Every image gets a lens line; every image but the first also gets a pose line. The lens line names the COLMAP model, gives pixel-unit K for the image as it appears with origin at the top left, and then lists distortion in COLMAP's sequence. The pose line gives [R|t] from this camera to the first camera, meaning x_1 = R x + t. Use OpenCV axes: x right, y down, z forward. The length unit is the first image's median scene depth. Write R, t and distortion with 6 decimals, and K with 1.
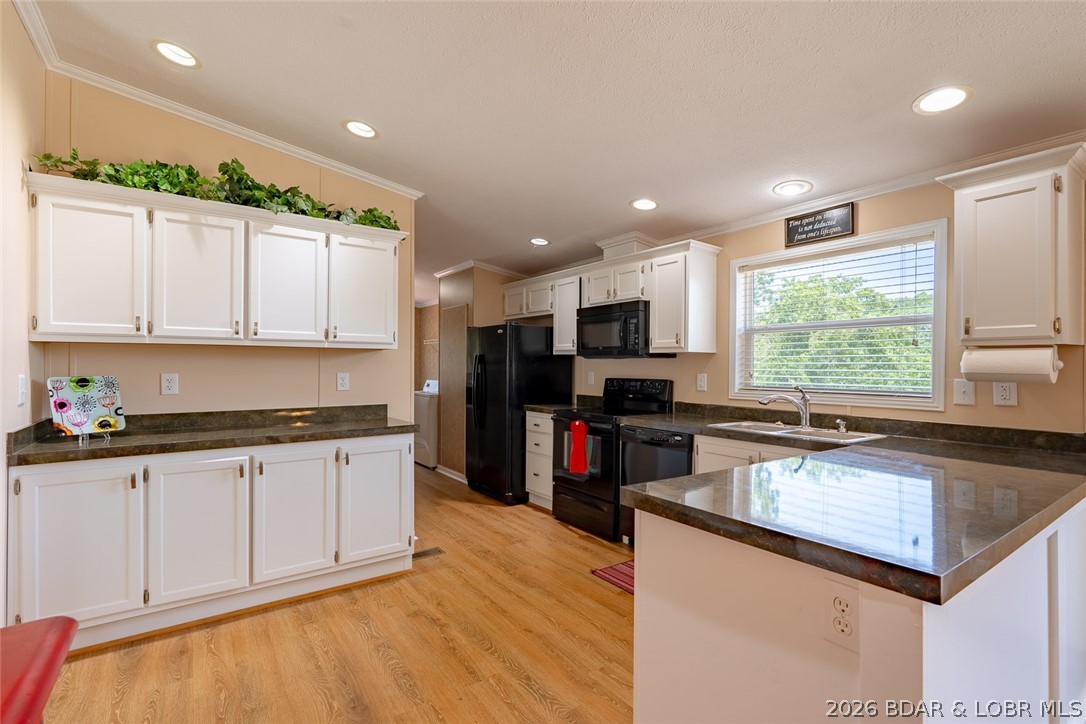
lens RADIAL K [[497.9, 0, 545.9], [0, 497.9, 364.5], [0, 0, 1]] dist [-0.003985, 0.001297]
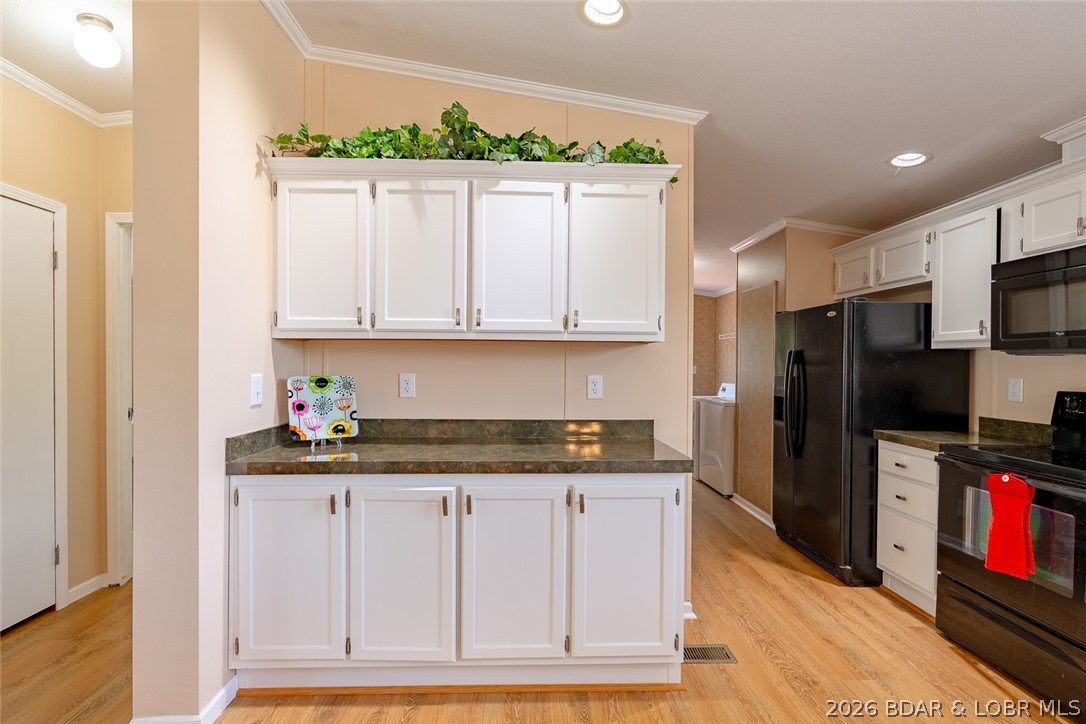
lens RADIAL K [[497.9, 0, 545.1], [0, 497.9, 365.1], [0, 0, 1]] dist [-0.003985, 0.001297]
pose [[0.830657, 0.004548, -0.556765, -0.060035], [-0.003460, 0.999989, 0.003006, -0.000415], [0.556773, -0.000571, 0.830664, 0.373159]]
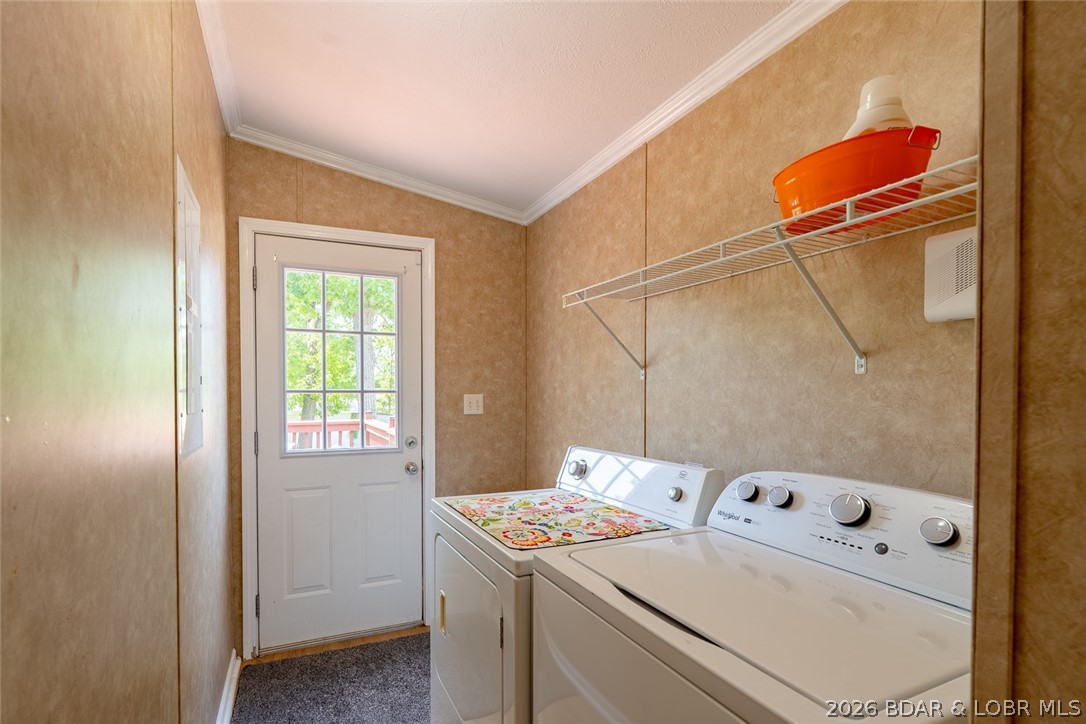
lens RADIAL K [[497.9, 0, 518.2], [0, 497.9, 397.1], [0, 0, 1]] dist [-0.003985, 0.001297]
pose [[0.981913, -0.004575, -0.189278, -0.524876], [0.007678, 0.999848, 0.015668, 0.000199], [0.189177, -0.016838, 0.981799, 1.785272]]
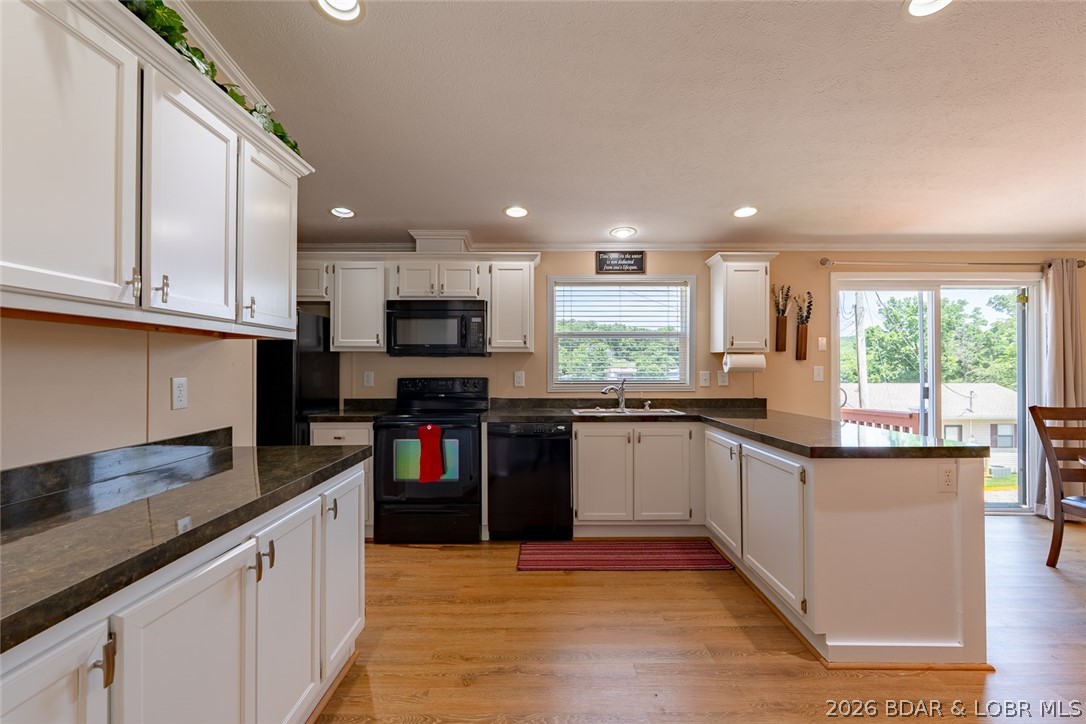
lens RADIAL K [[497.9, 0, 546.8], [0, 497.9, 363.0], [0, 0, 1]] dist [-0.003985, 0.001297]
pose [[0.579480, 0.000654, 0.814986, -0.688664], [0.001295, 0.999998, -0.001724, 0.002185], [-0.814985, 0.002054, 0.579478, 0.367268]]
